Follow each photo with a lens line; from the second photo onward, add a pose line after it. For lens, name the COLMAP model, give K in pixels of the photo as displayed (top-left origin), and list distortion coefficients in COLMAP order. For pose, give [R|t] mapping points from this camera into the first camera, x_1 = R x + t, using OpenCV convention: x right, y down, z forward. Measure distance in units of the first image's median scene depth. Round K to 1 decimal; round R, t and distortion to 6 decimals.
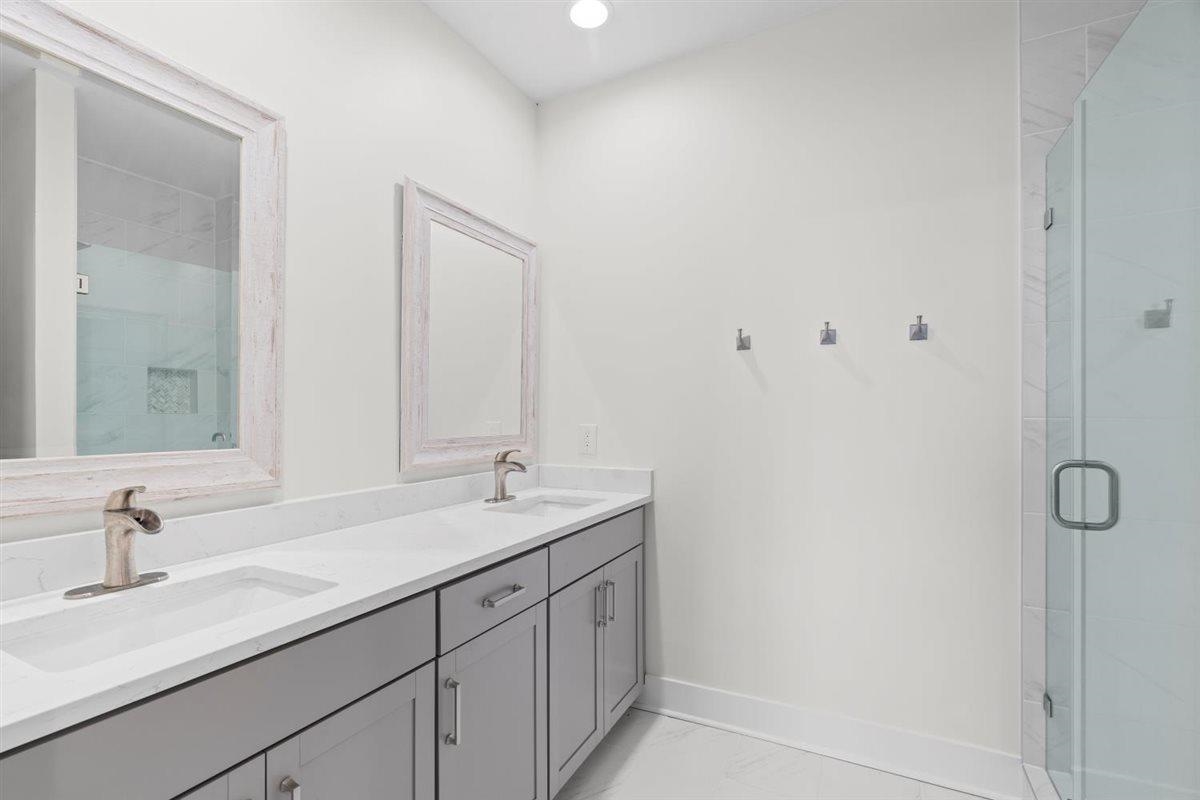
lens RADIAL K [[541.8, 0, 596.9], [0, 541.8, 406.1], [0, 0, 1]] dist [-0.003961, 0.001489]
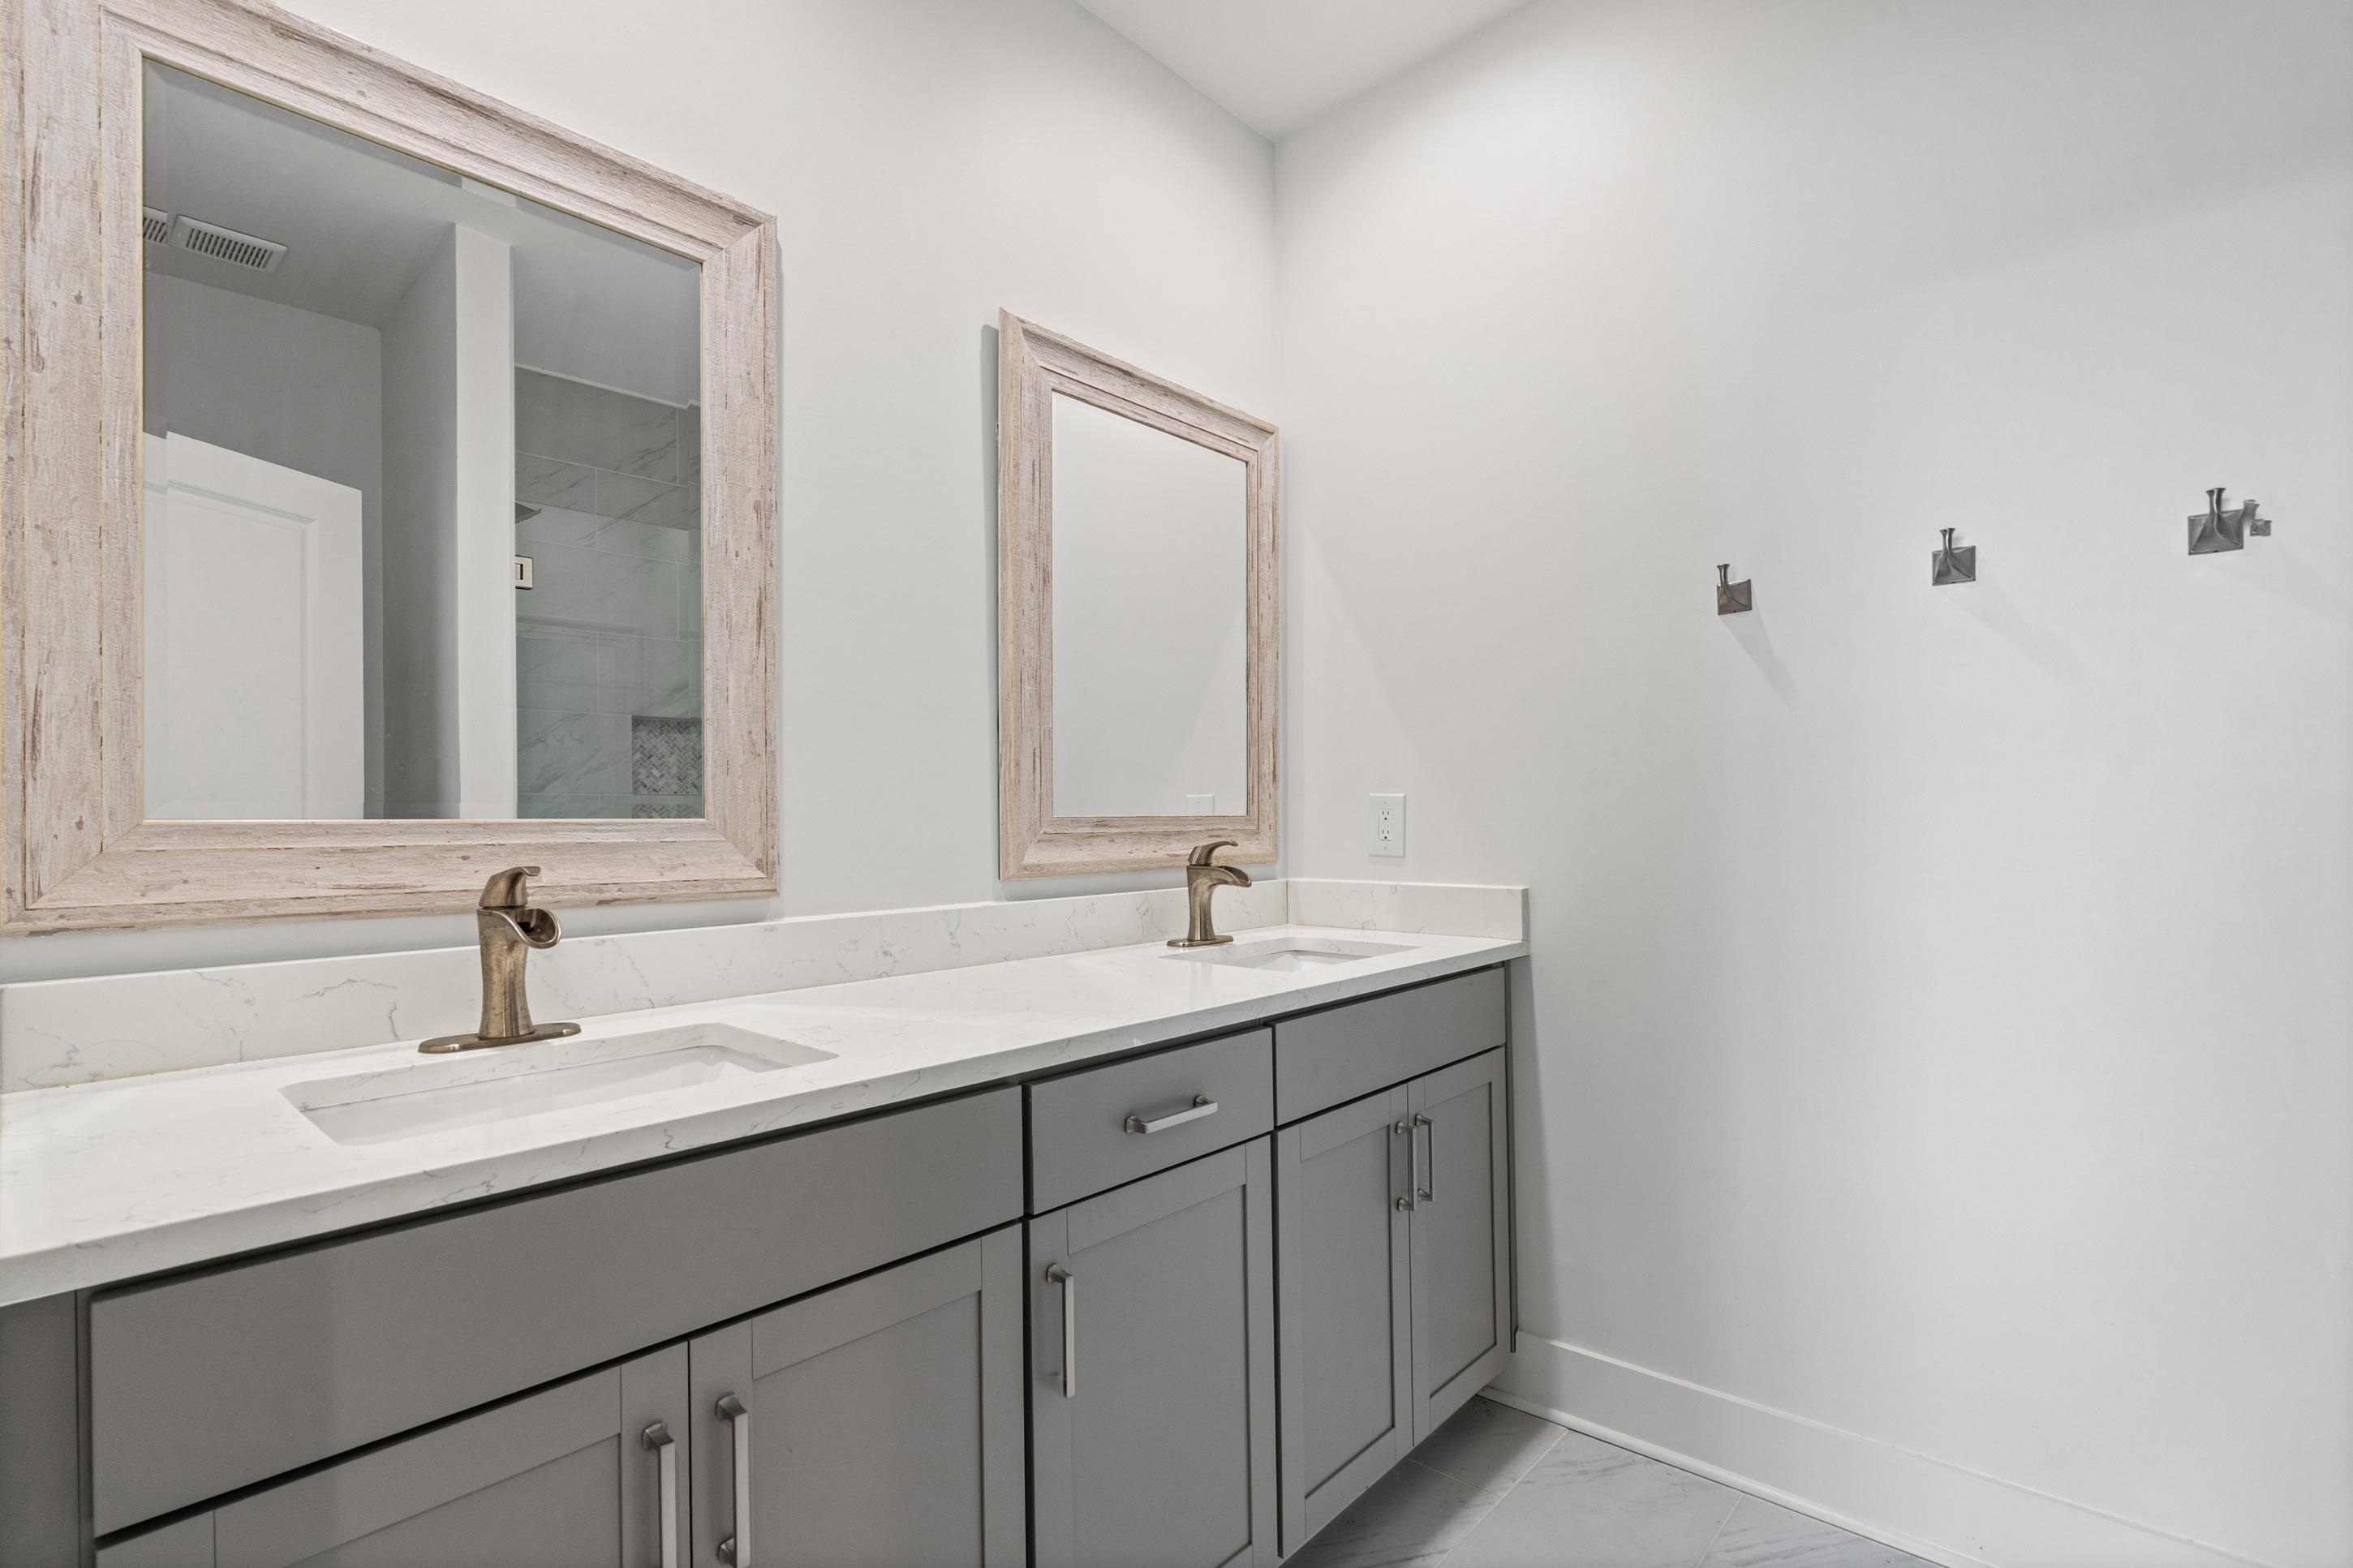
lens RADIAL K [[1087.5, 0, 1176.4], [0, 1087.5, 799.6], [0, 0, 1]] dist [0.000197, 0.000069]
pose [[0.963597, -0.015436, -0.266913, 0.090558], [0.014750, 0.999881, -0.004574, 0.060605], [0.266952, 0.000470, 0.963710, 0.041875]]
